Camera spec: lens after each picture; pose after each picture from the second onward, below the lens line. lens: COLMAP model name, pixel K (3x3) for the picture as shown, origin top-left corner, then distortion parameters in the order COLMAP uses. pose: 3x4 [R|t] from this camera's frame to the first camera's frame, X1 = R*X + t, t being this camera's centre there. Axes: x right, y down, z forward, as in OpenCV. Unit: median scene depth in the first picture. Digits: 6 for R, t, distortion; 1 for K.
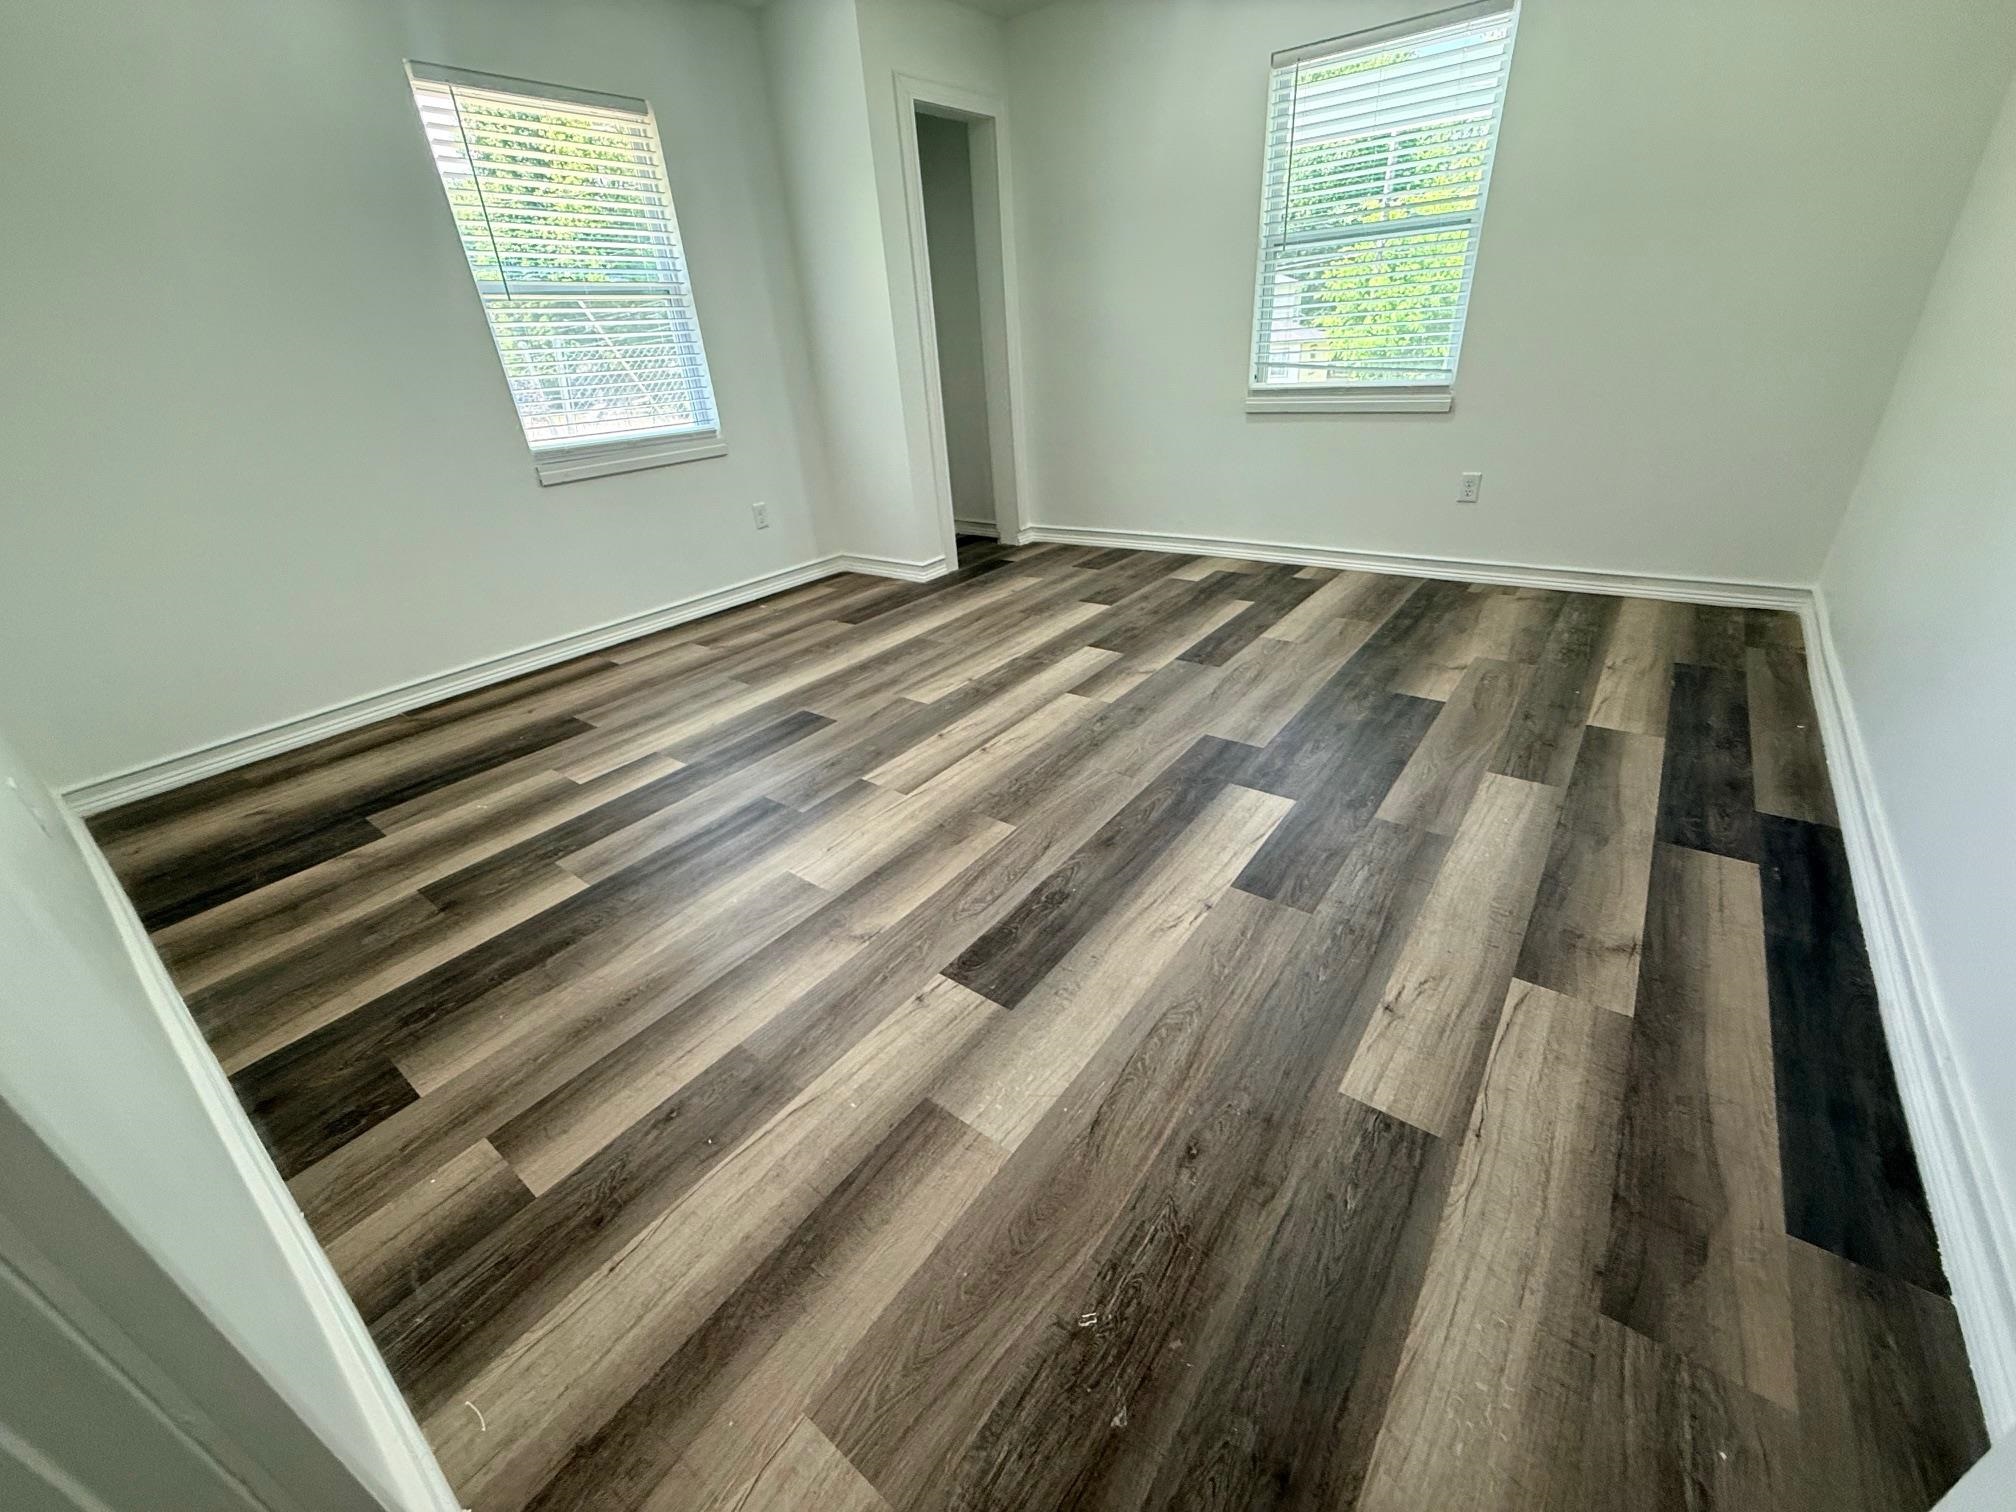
lens RADIAL K [[802.6, 0, 1001.1], [0, 802.6, 755.4], [0, 0, 1]] dist [-0.000709, 0.000541]
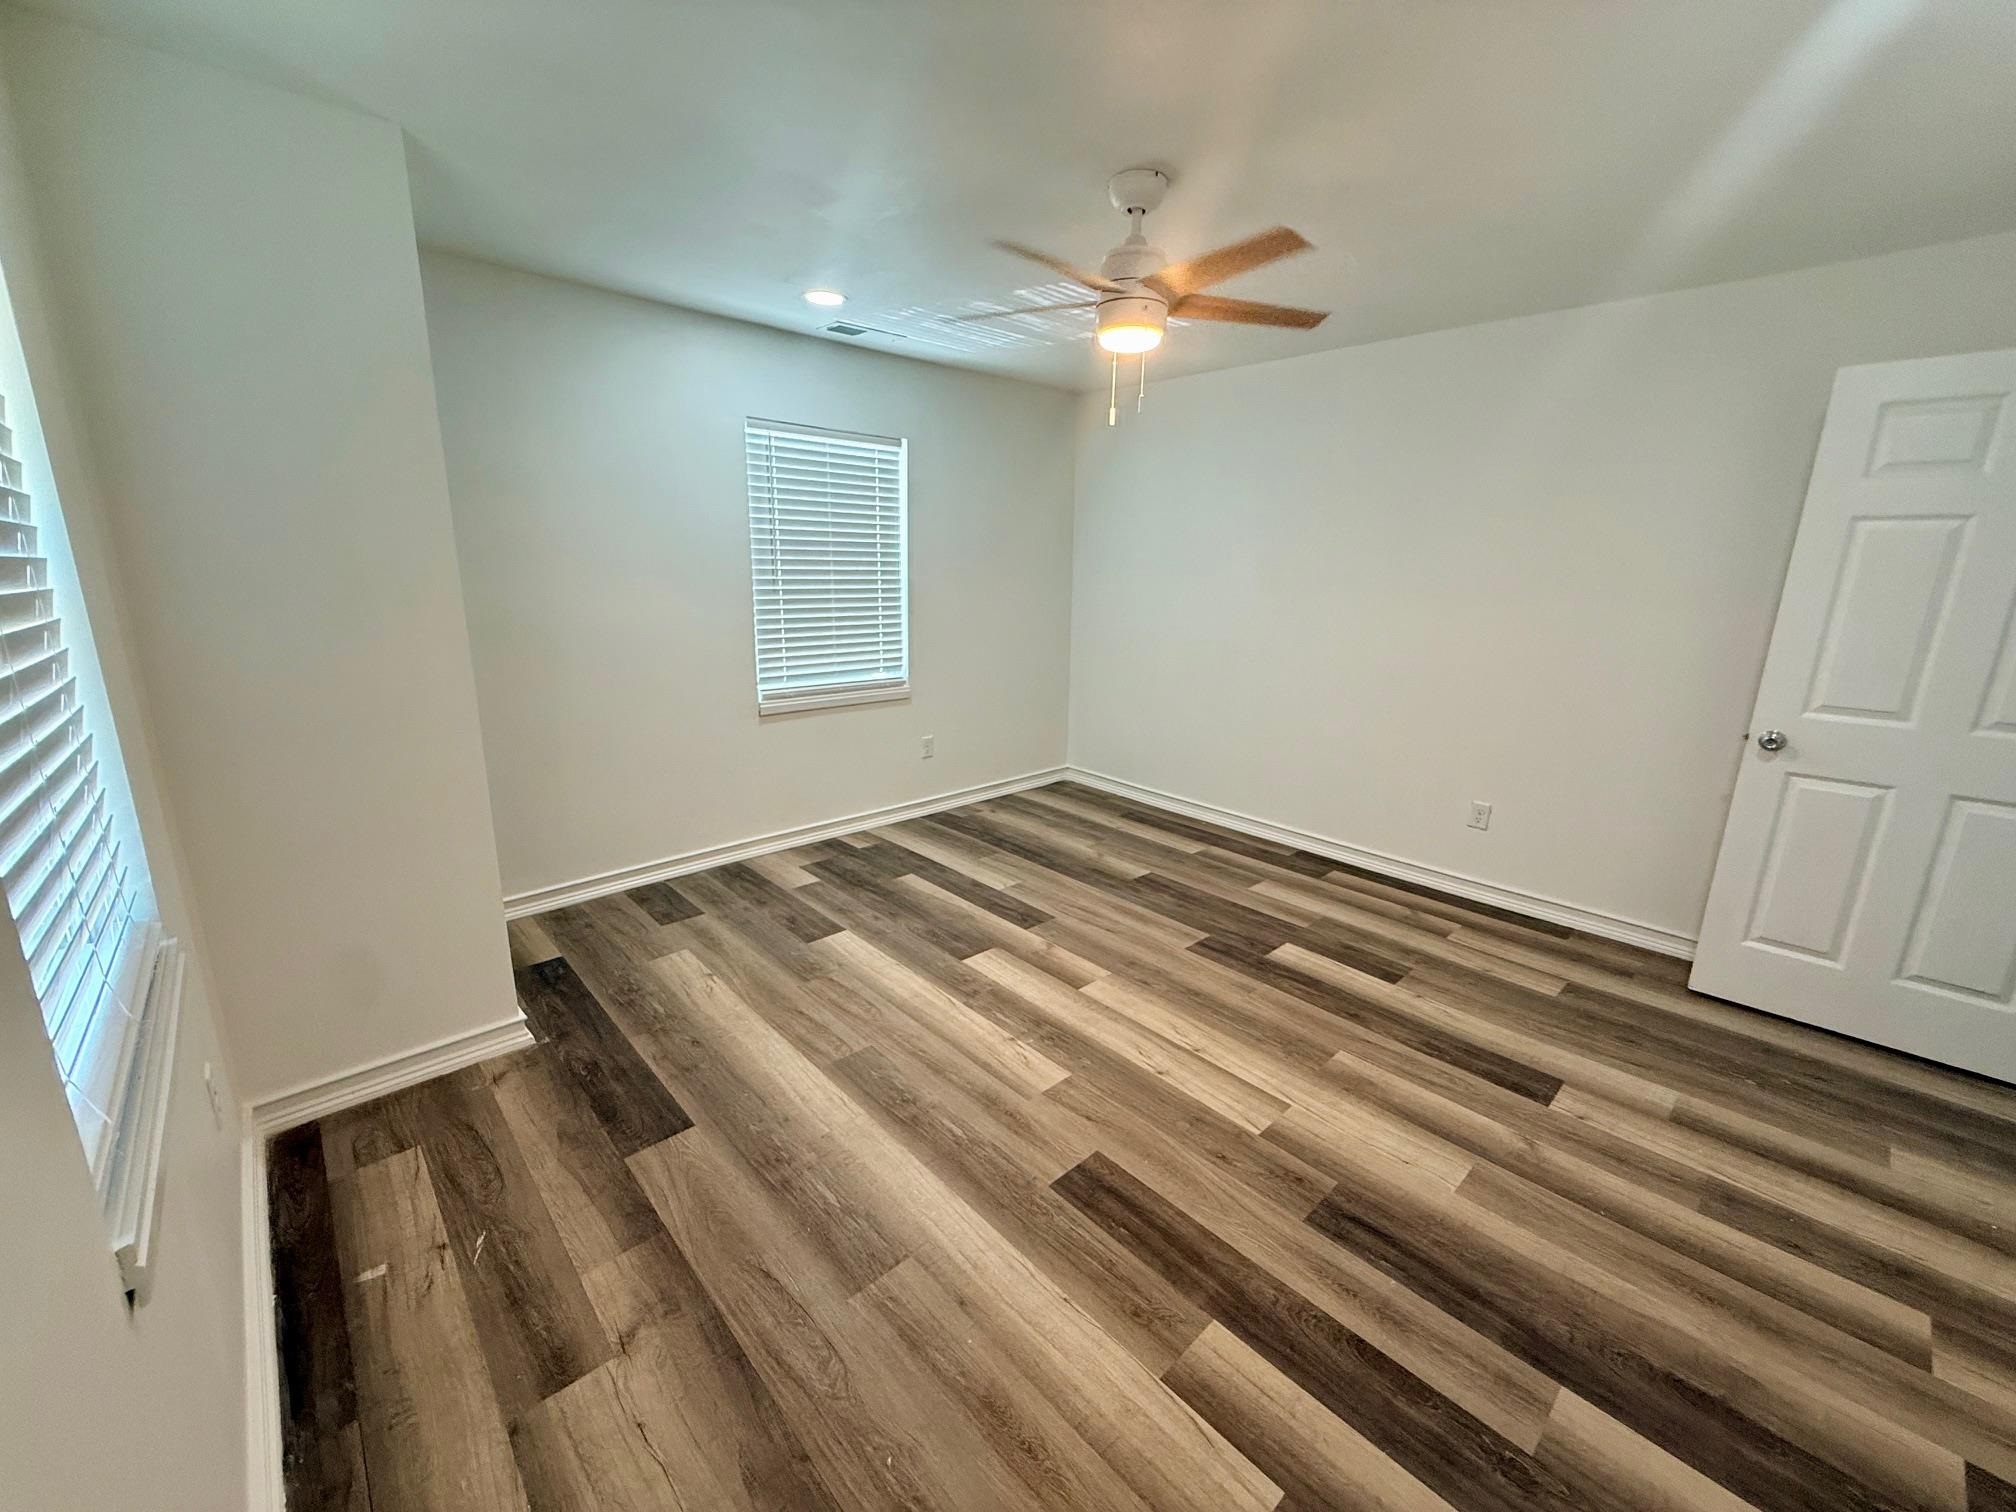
lens RADIAL K [[802.6, 0, 996.7], [0, 802.6, 753.0], [0, 0, 1]] dist [-0.000709, 0.000541]
pose [[0.173166, -0.164097, 0.971126, -0.978856], [0.427231, 0.900938, 0.076055, -0.525951], [-0.887405, 0.401725, 0.226119, 0.830989]]
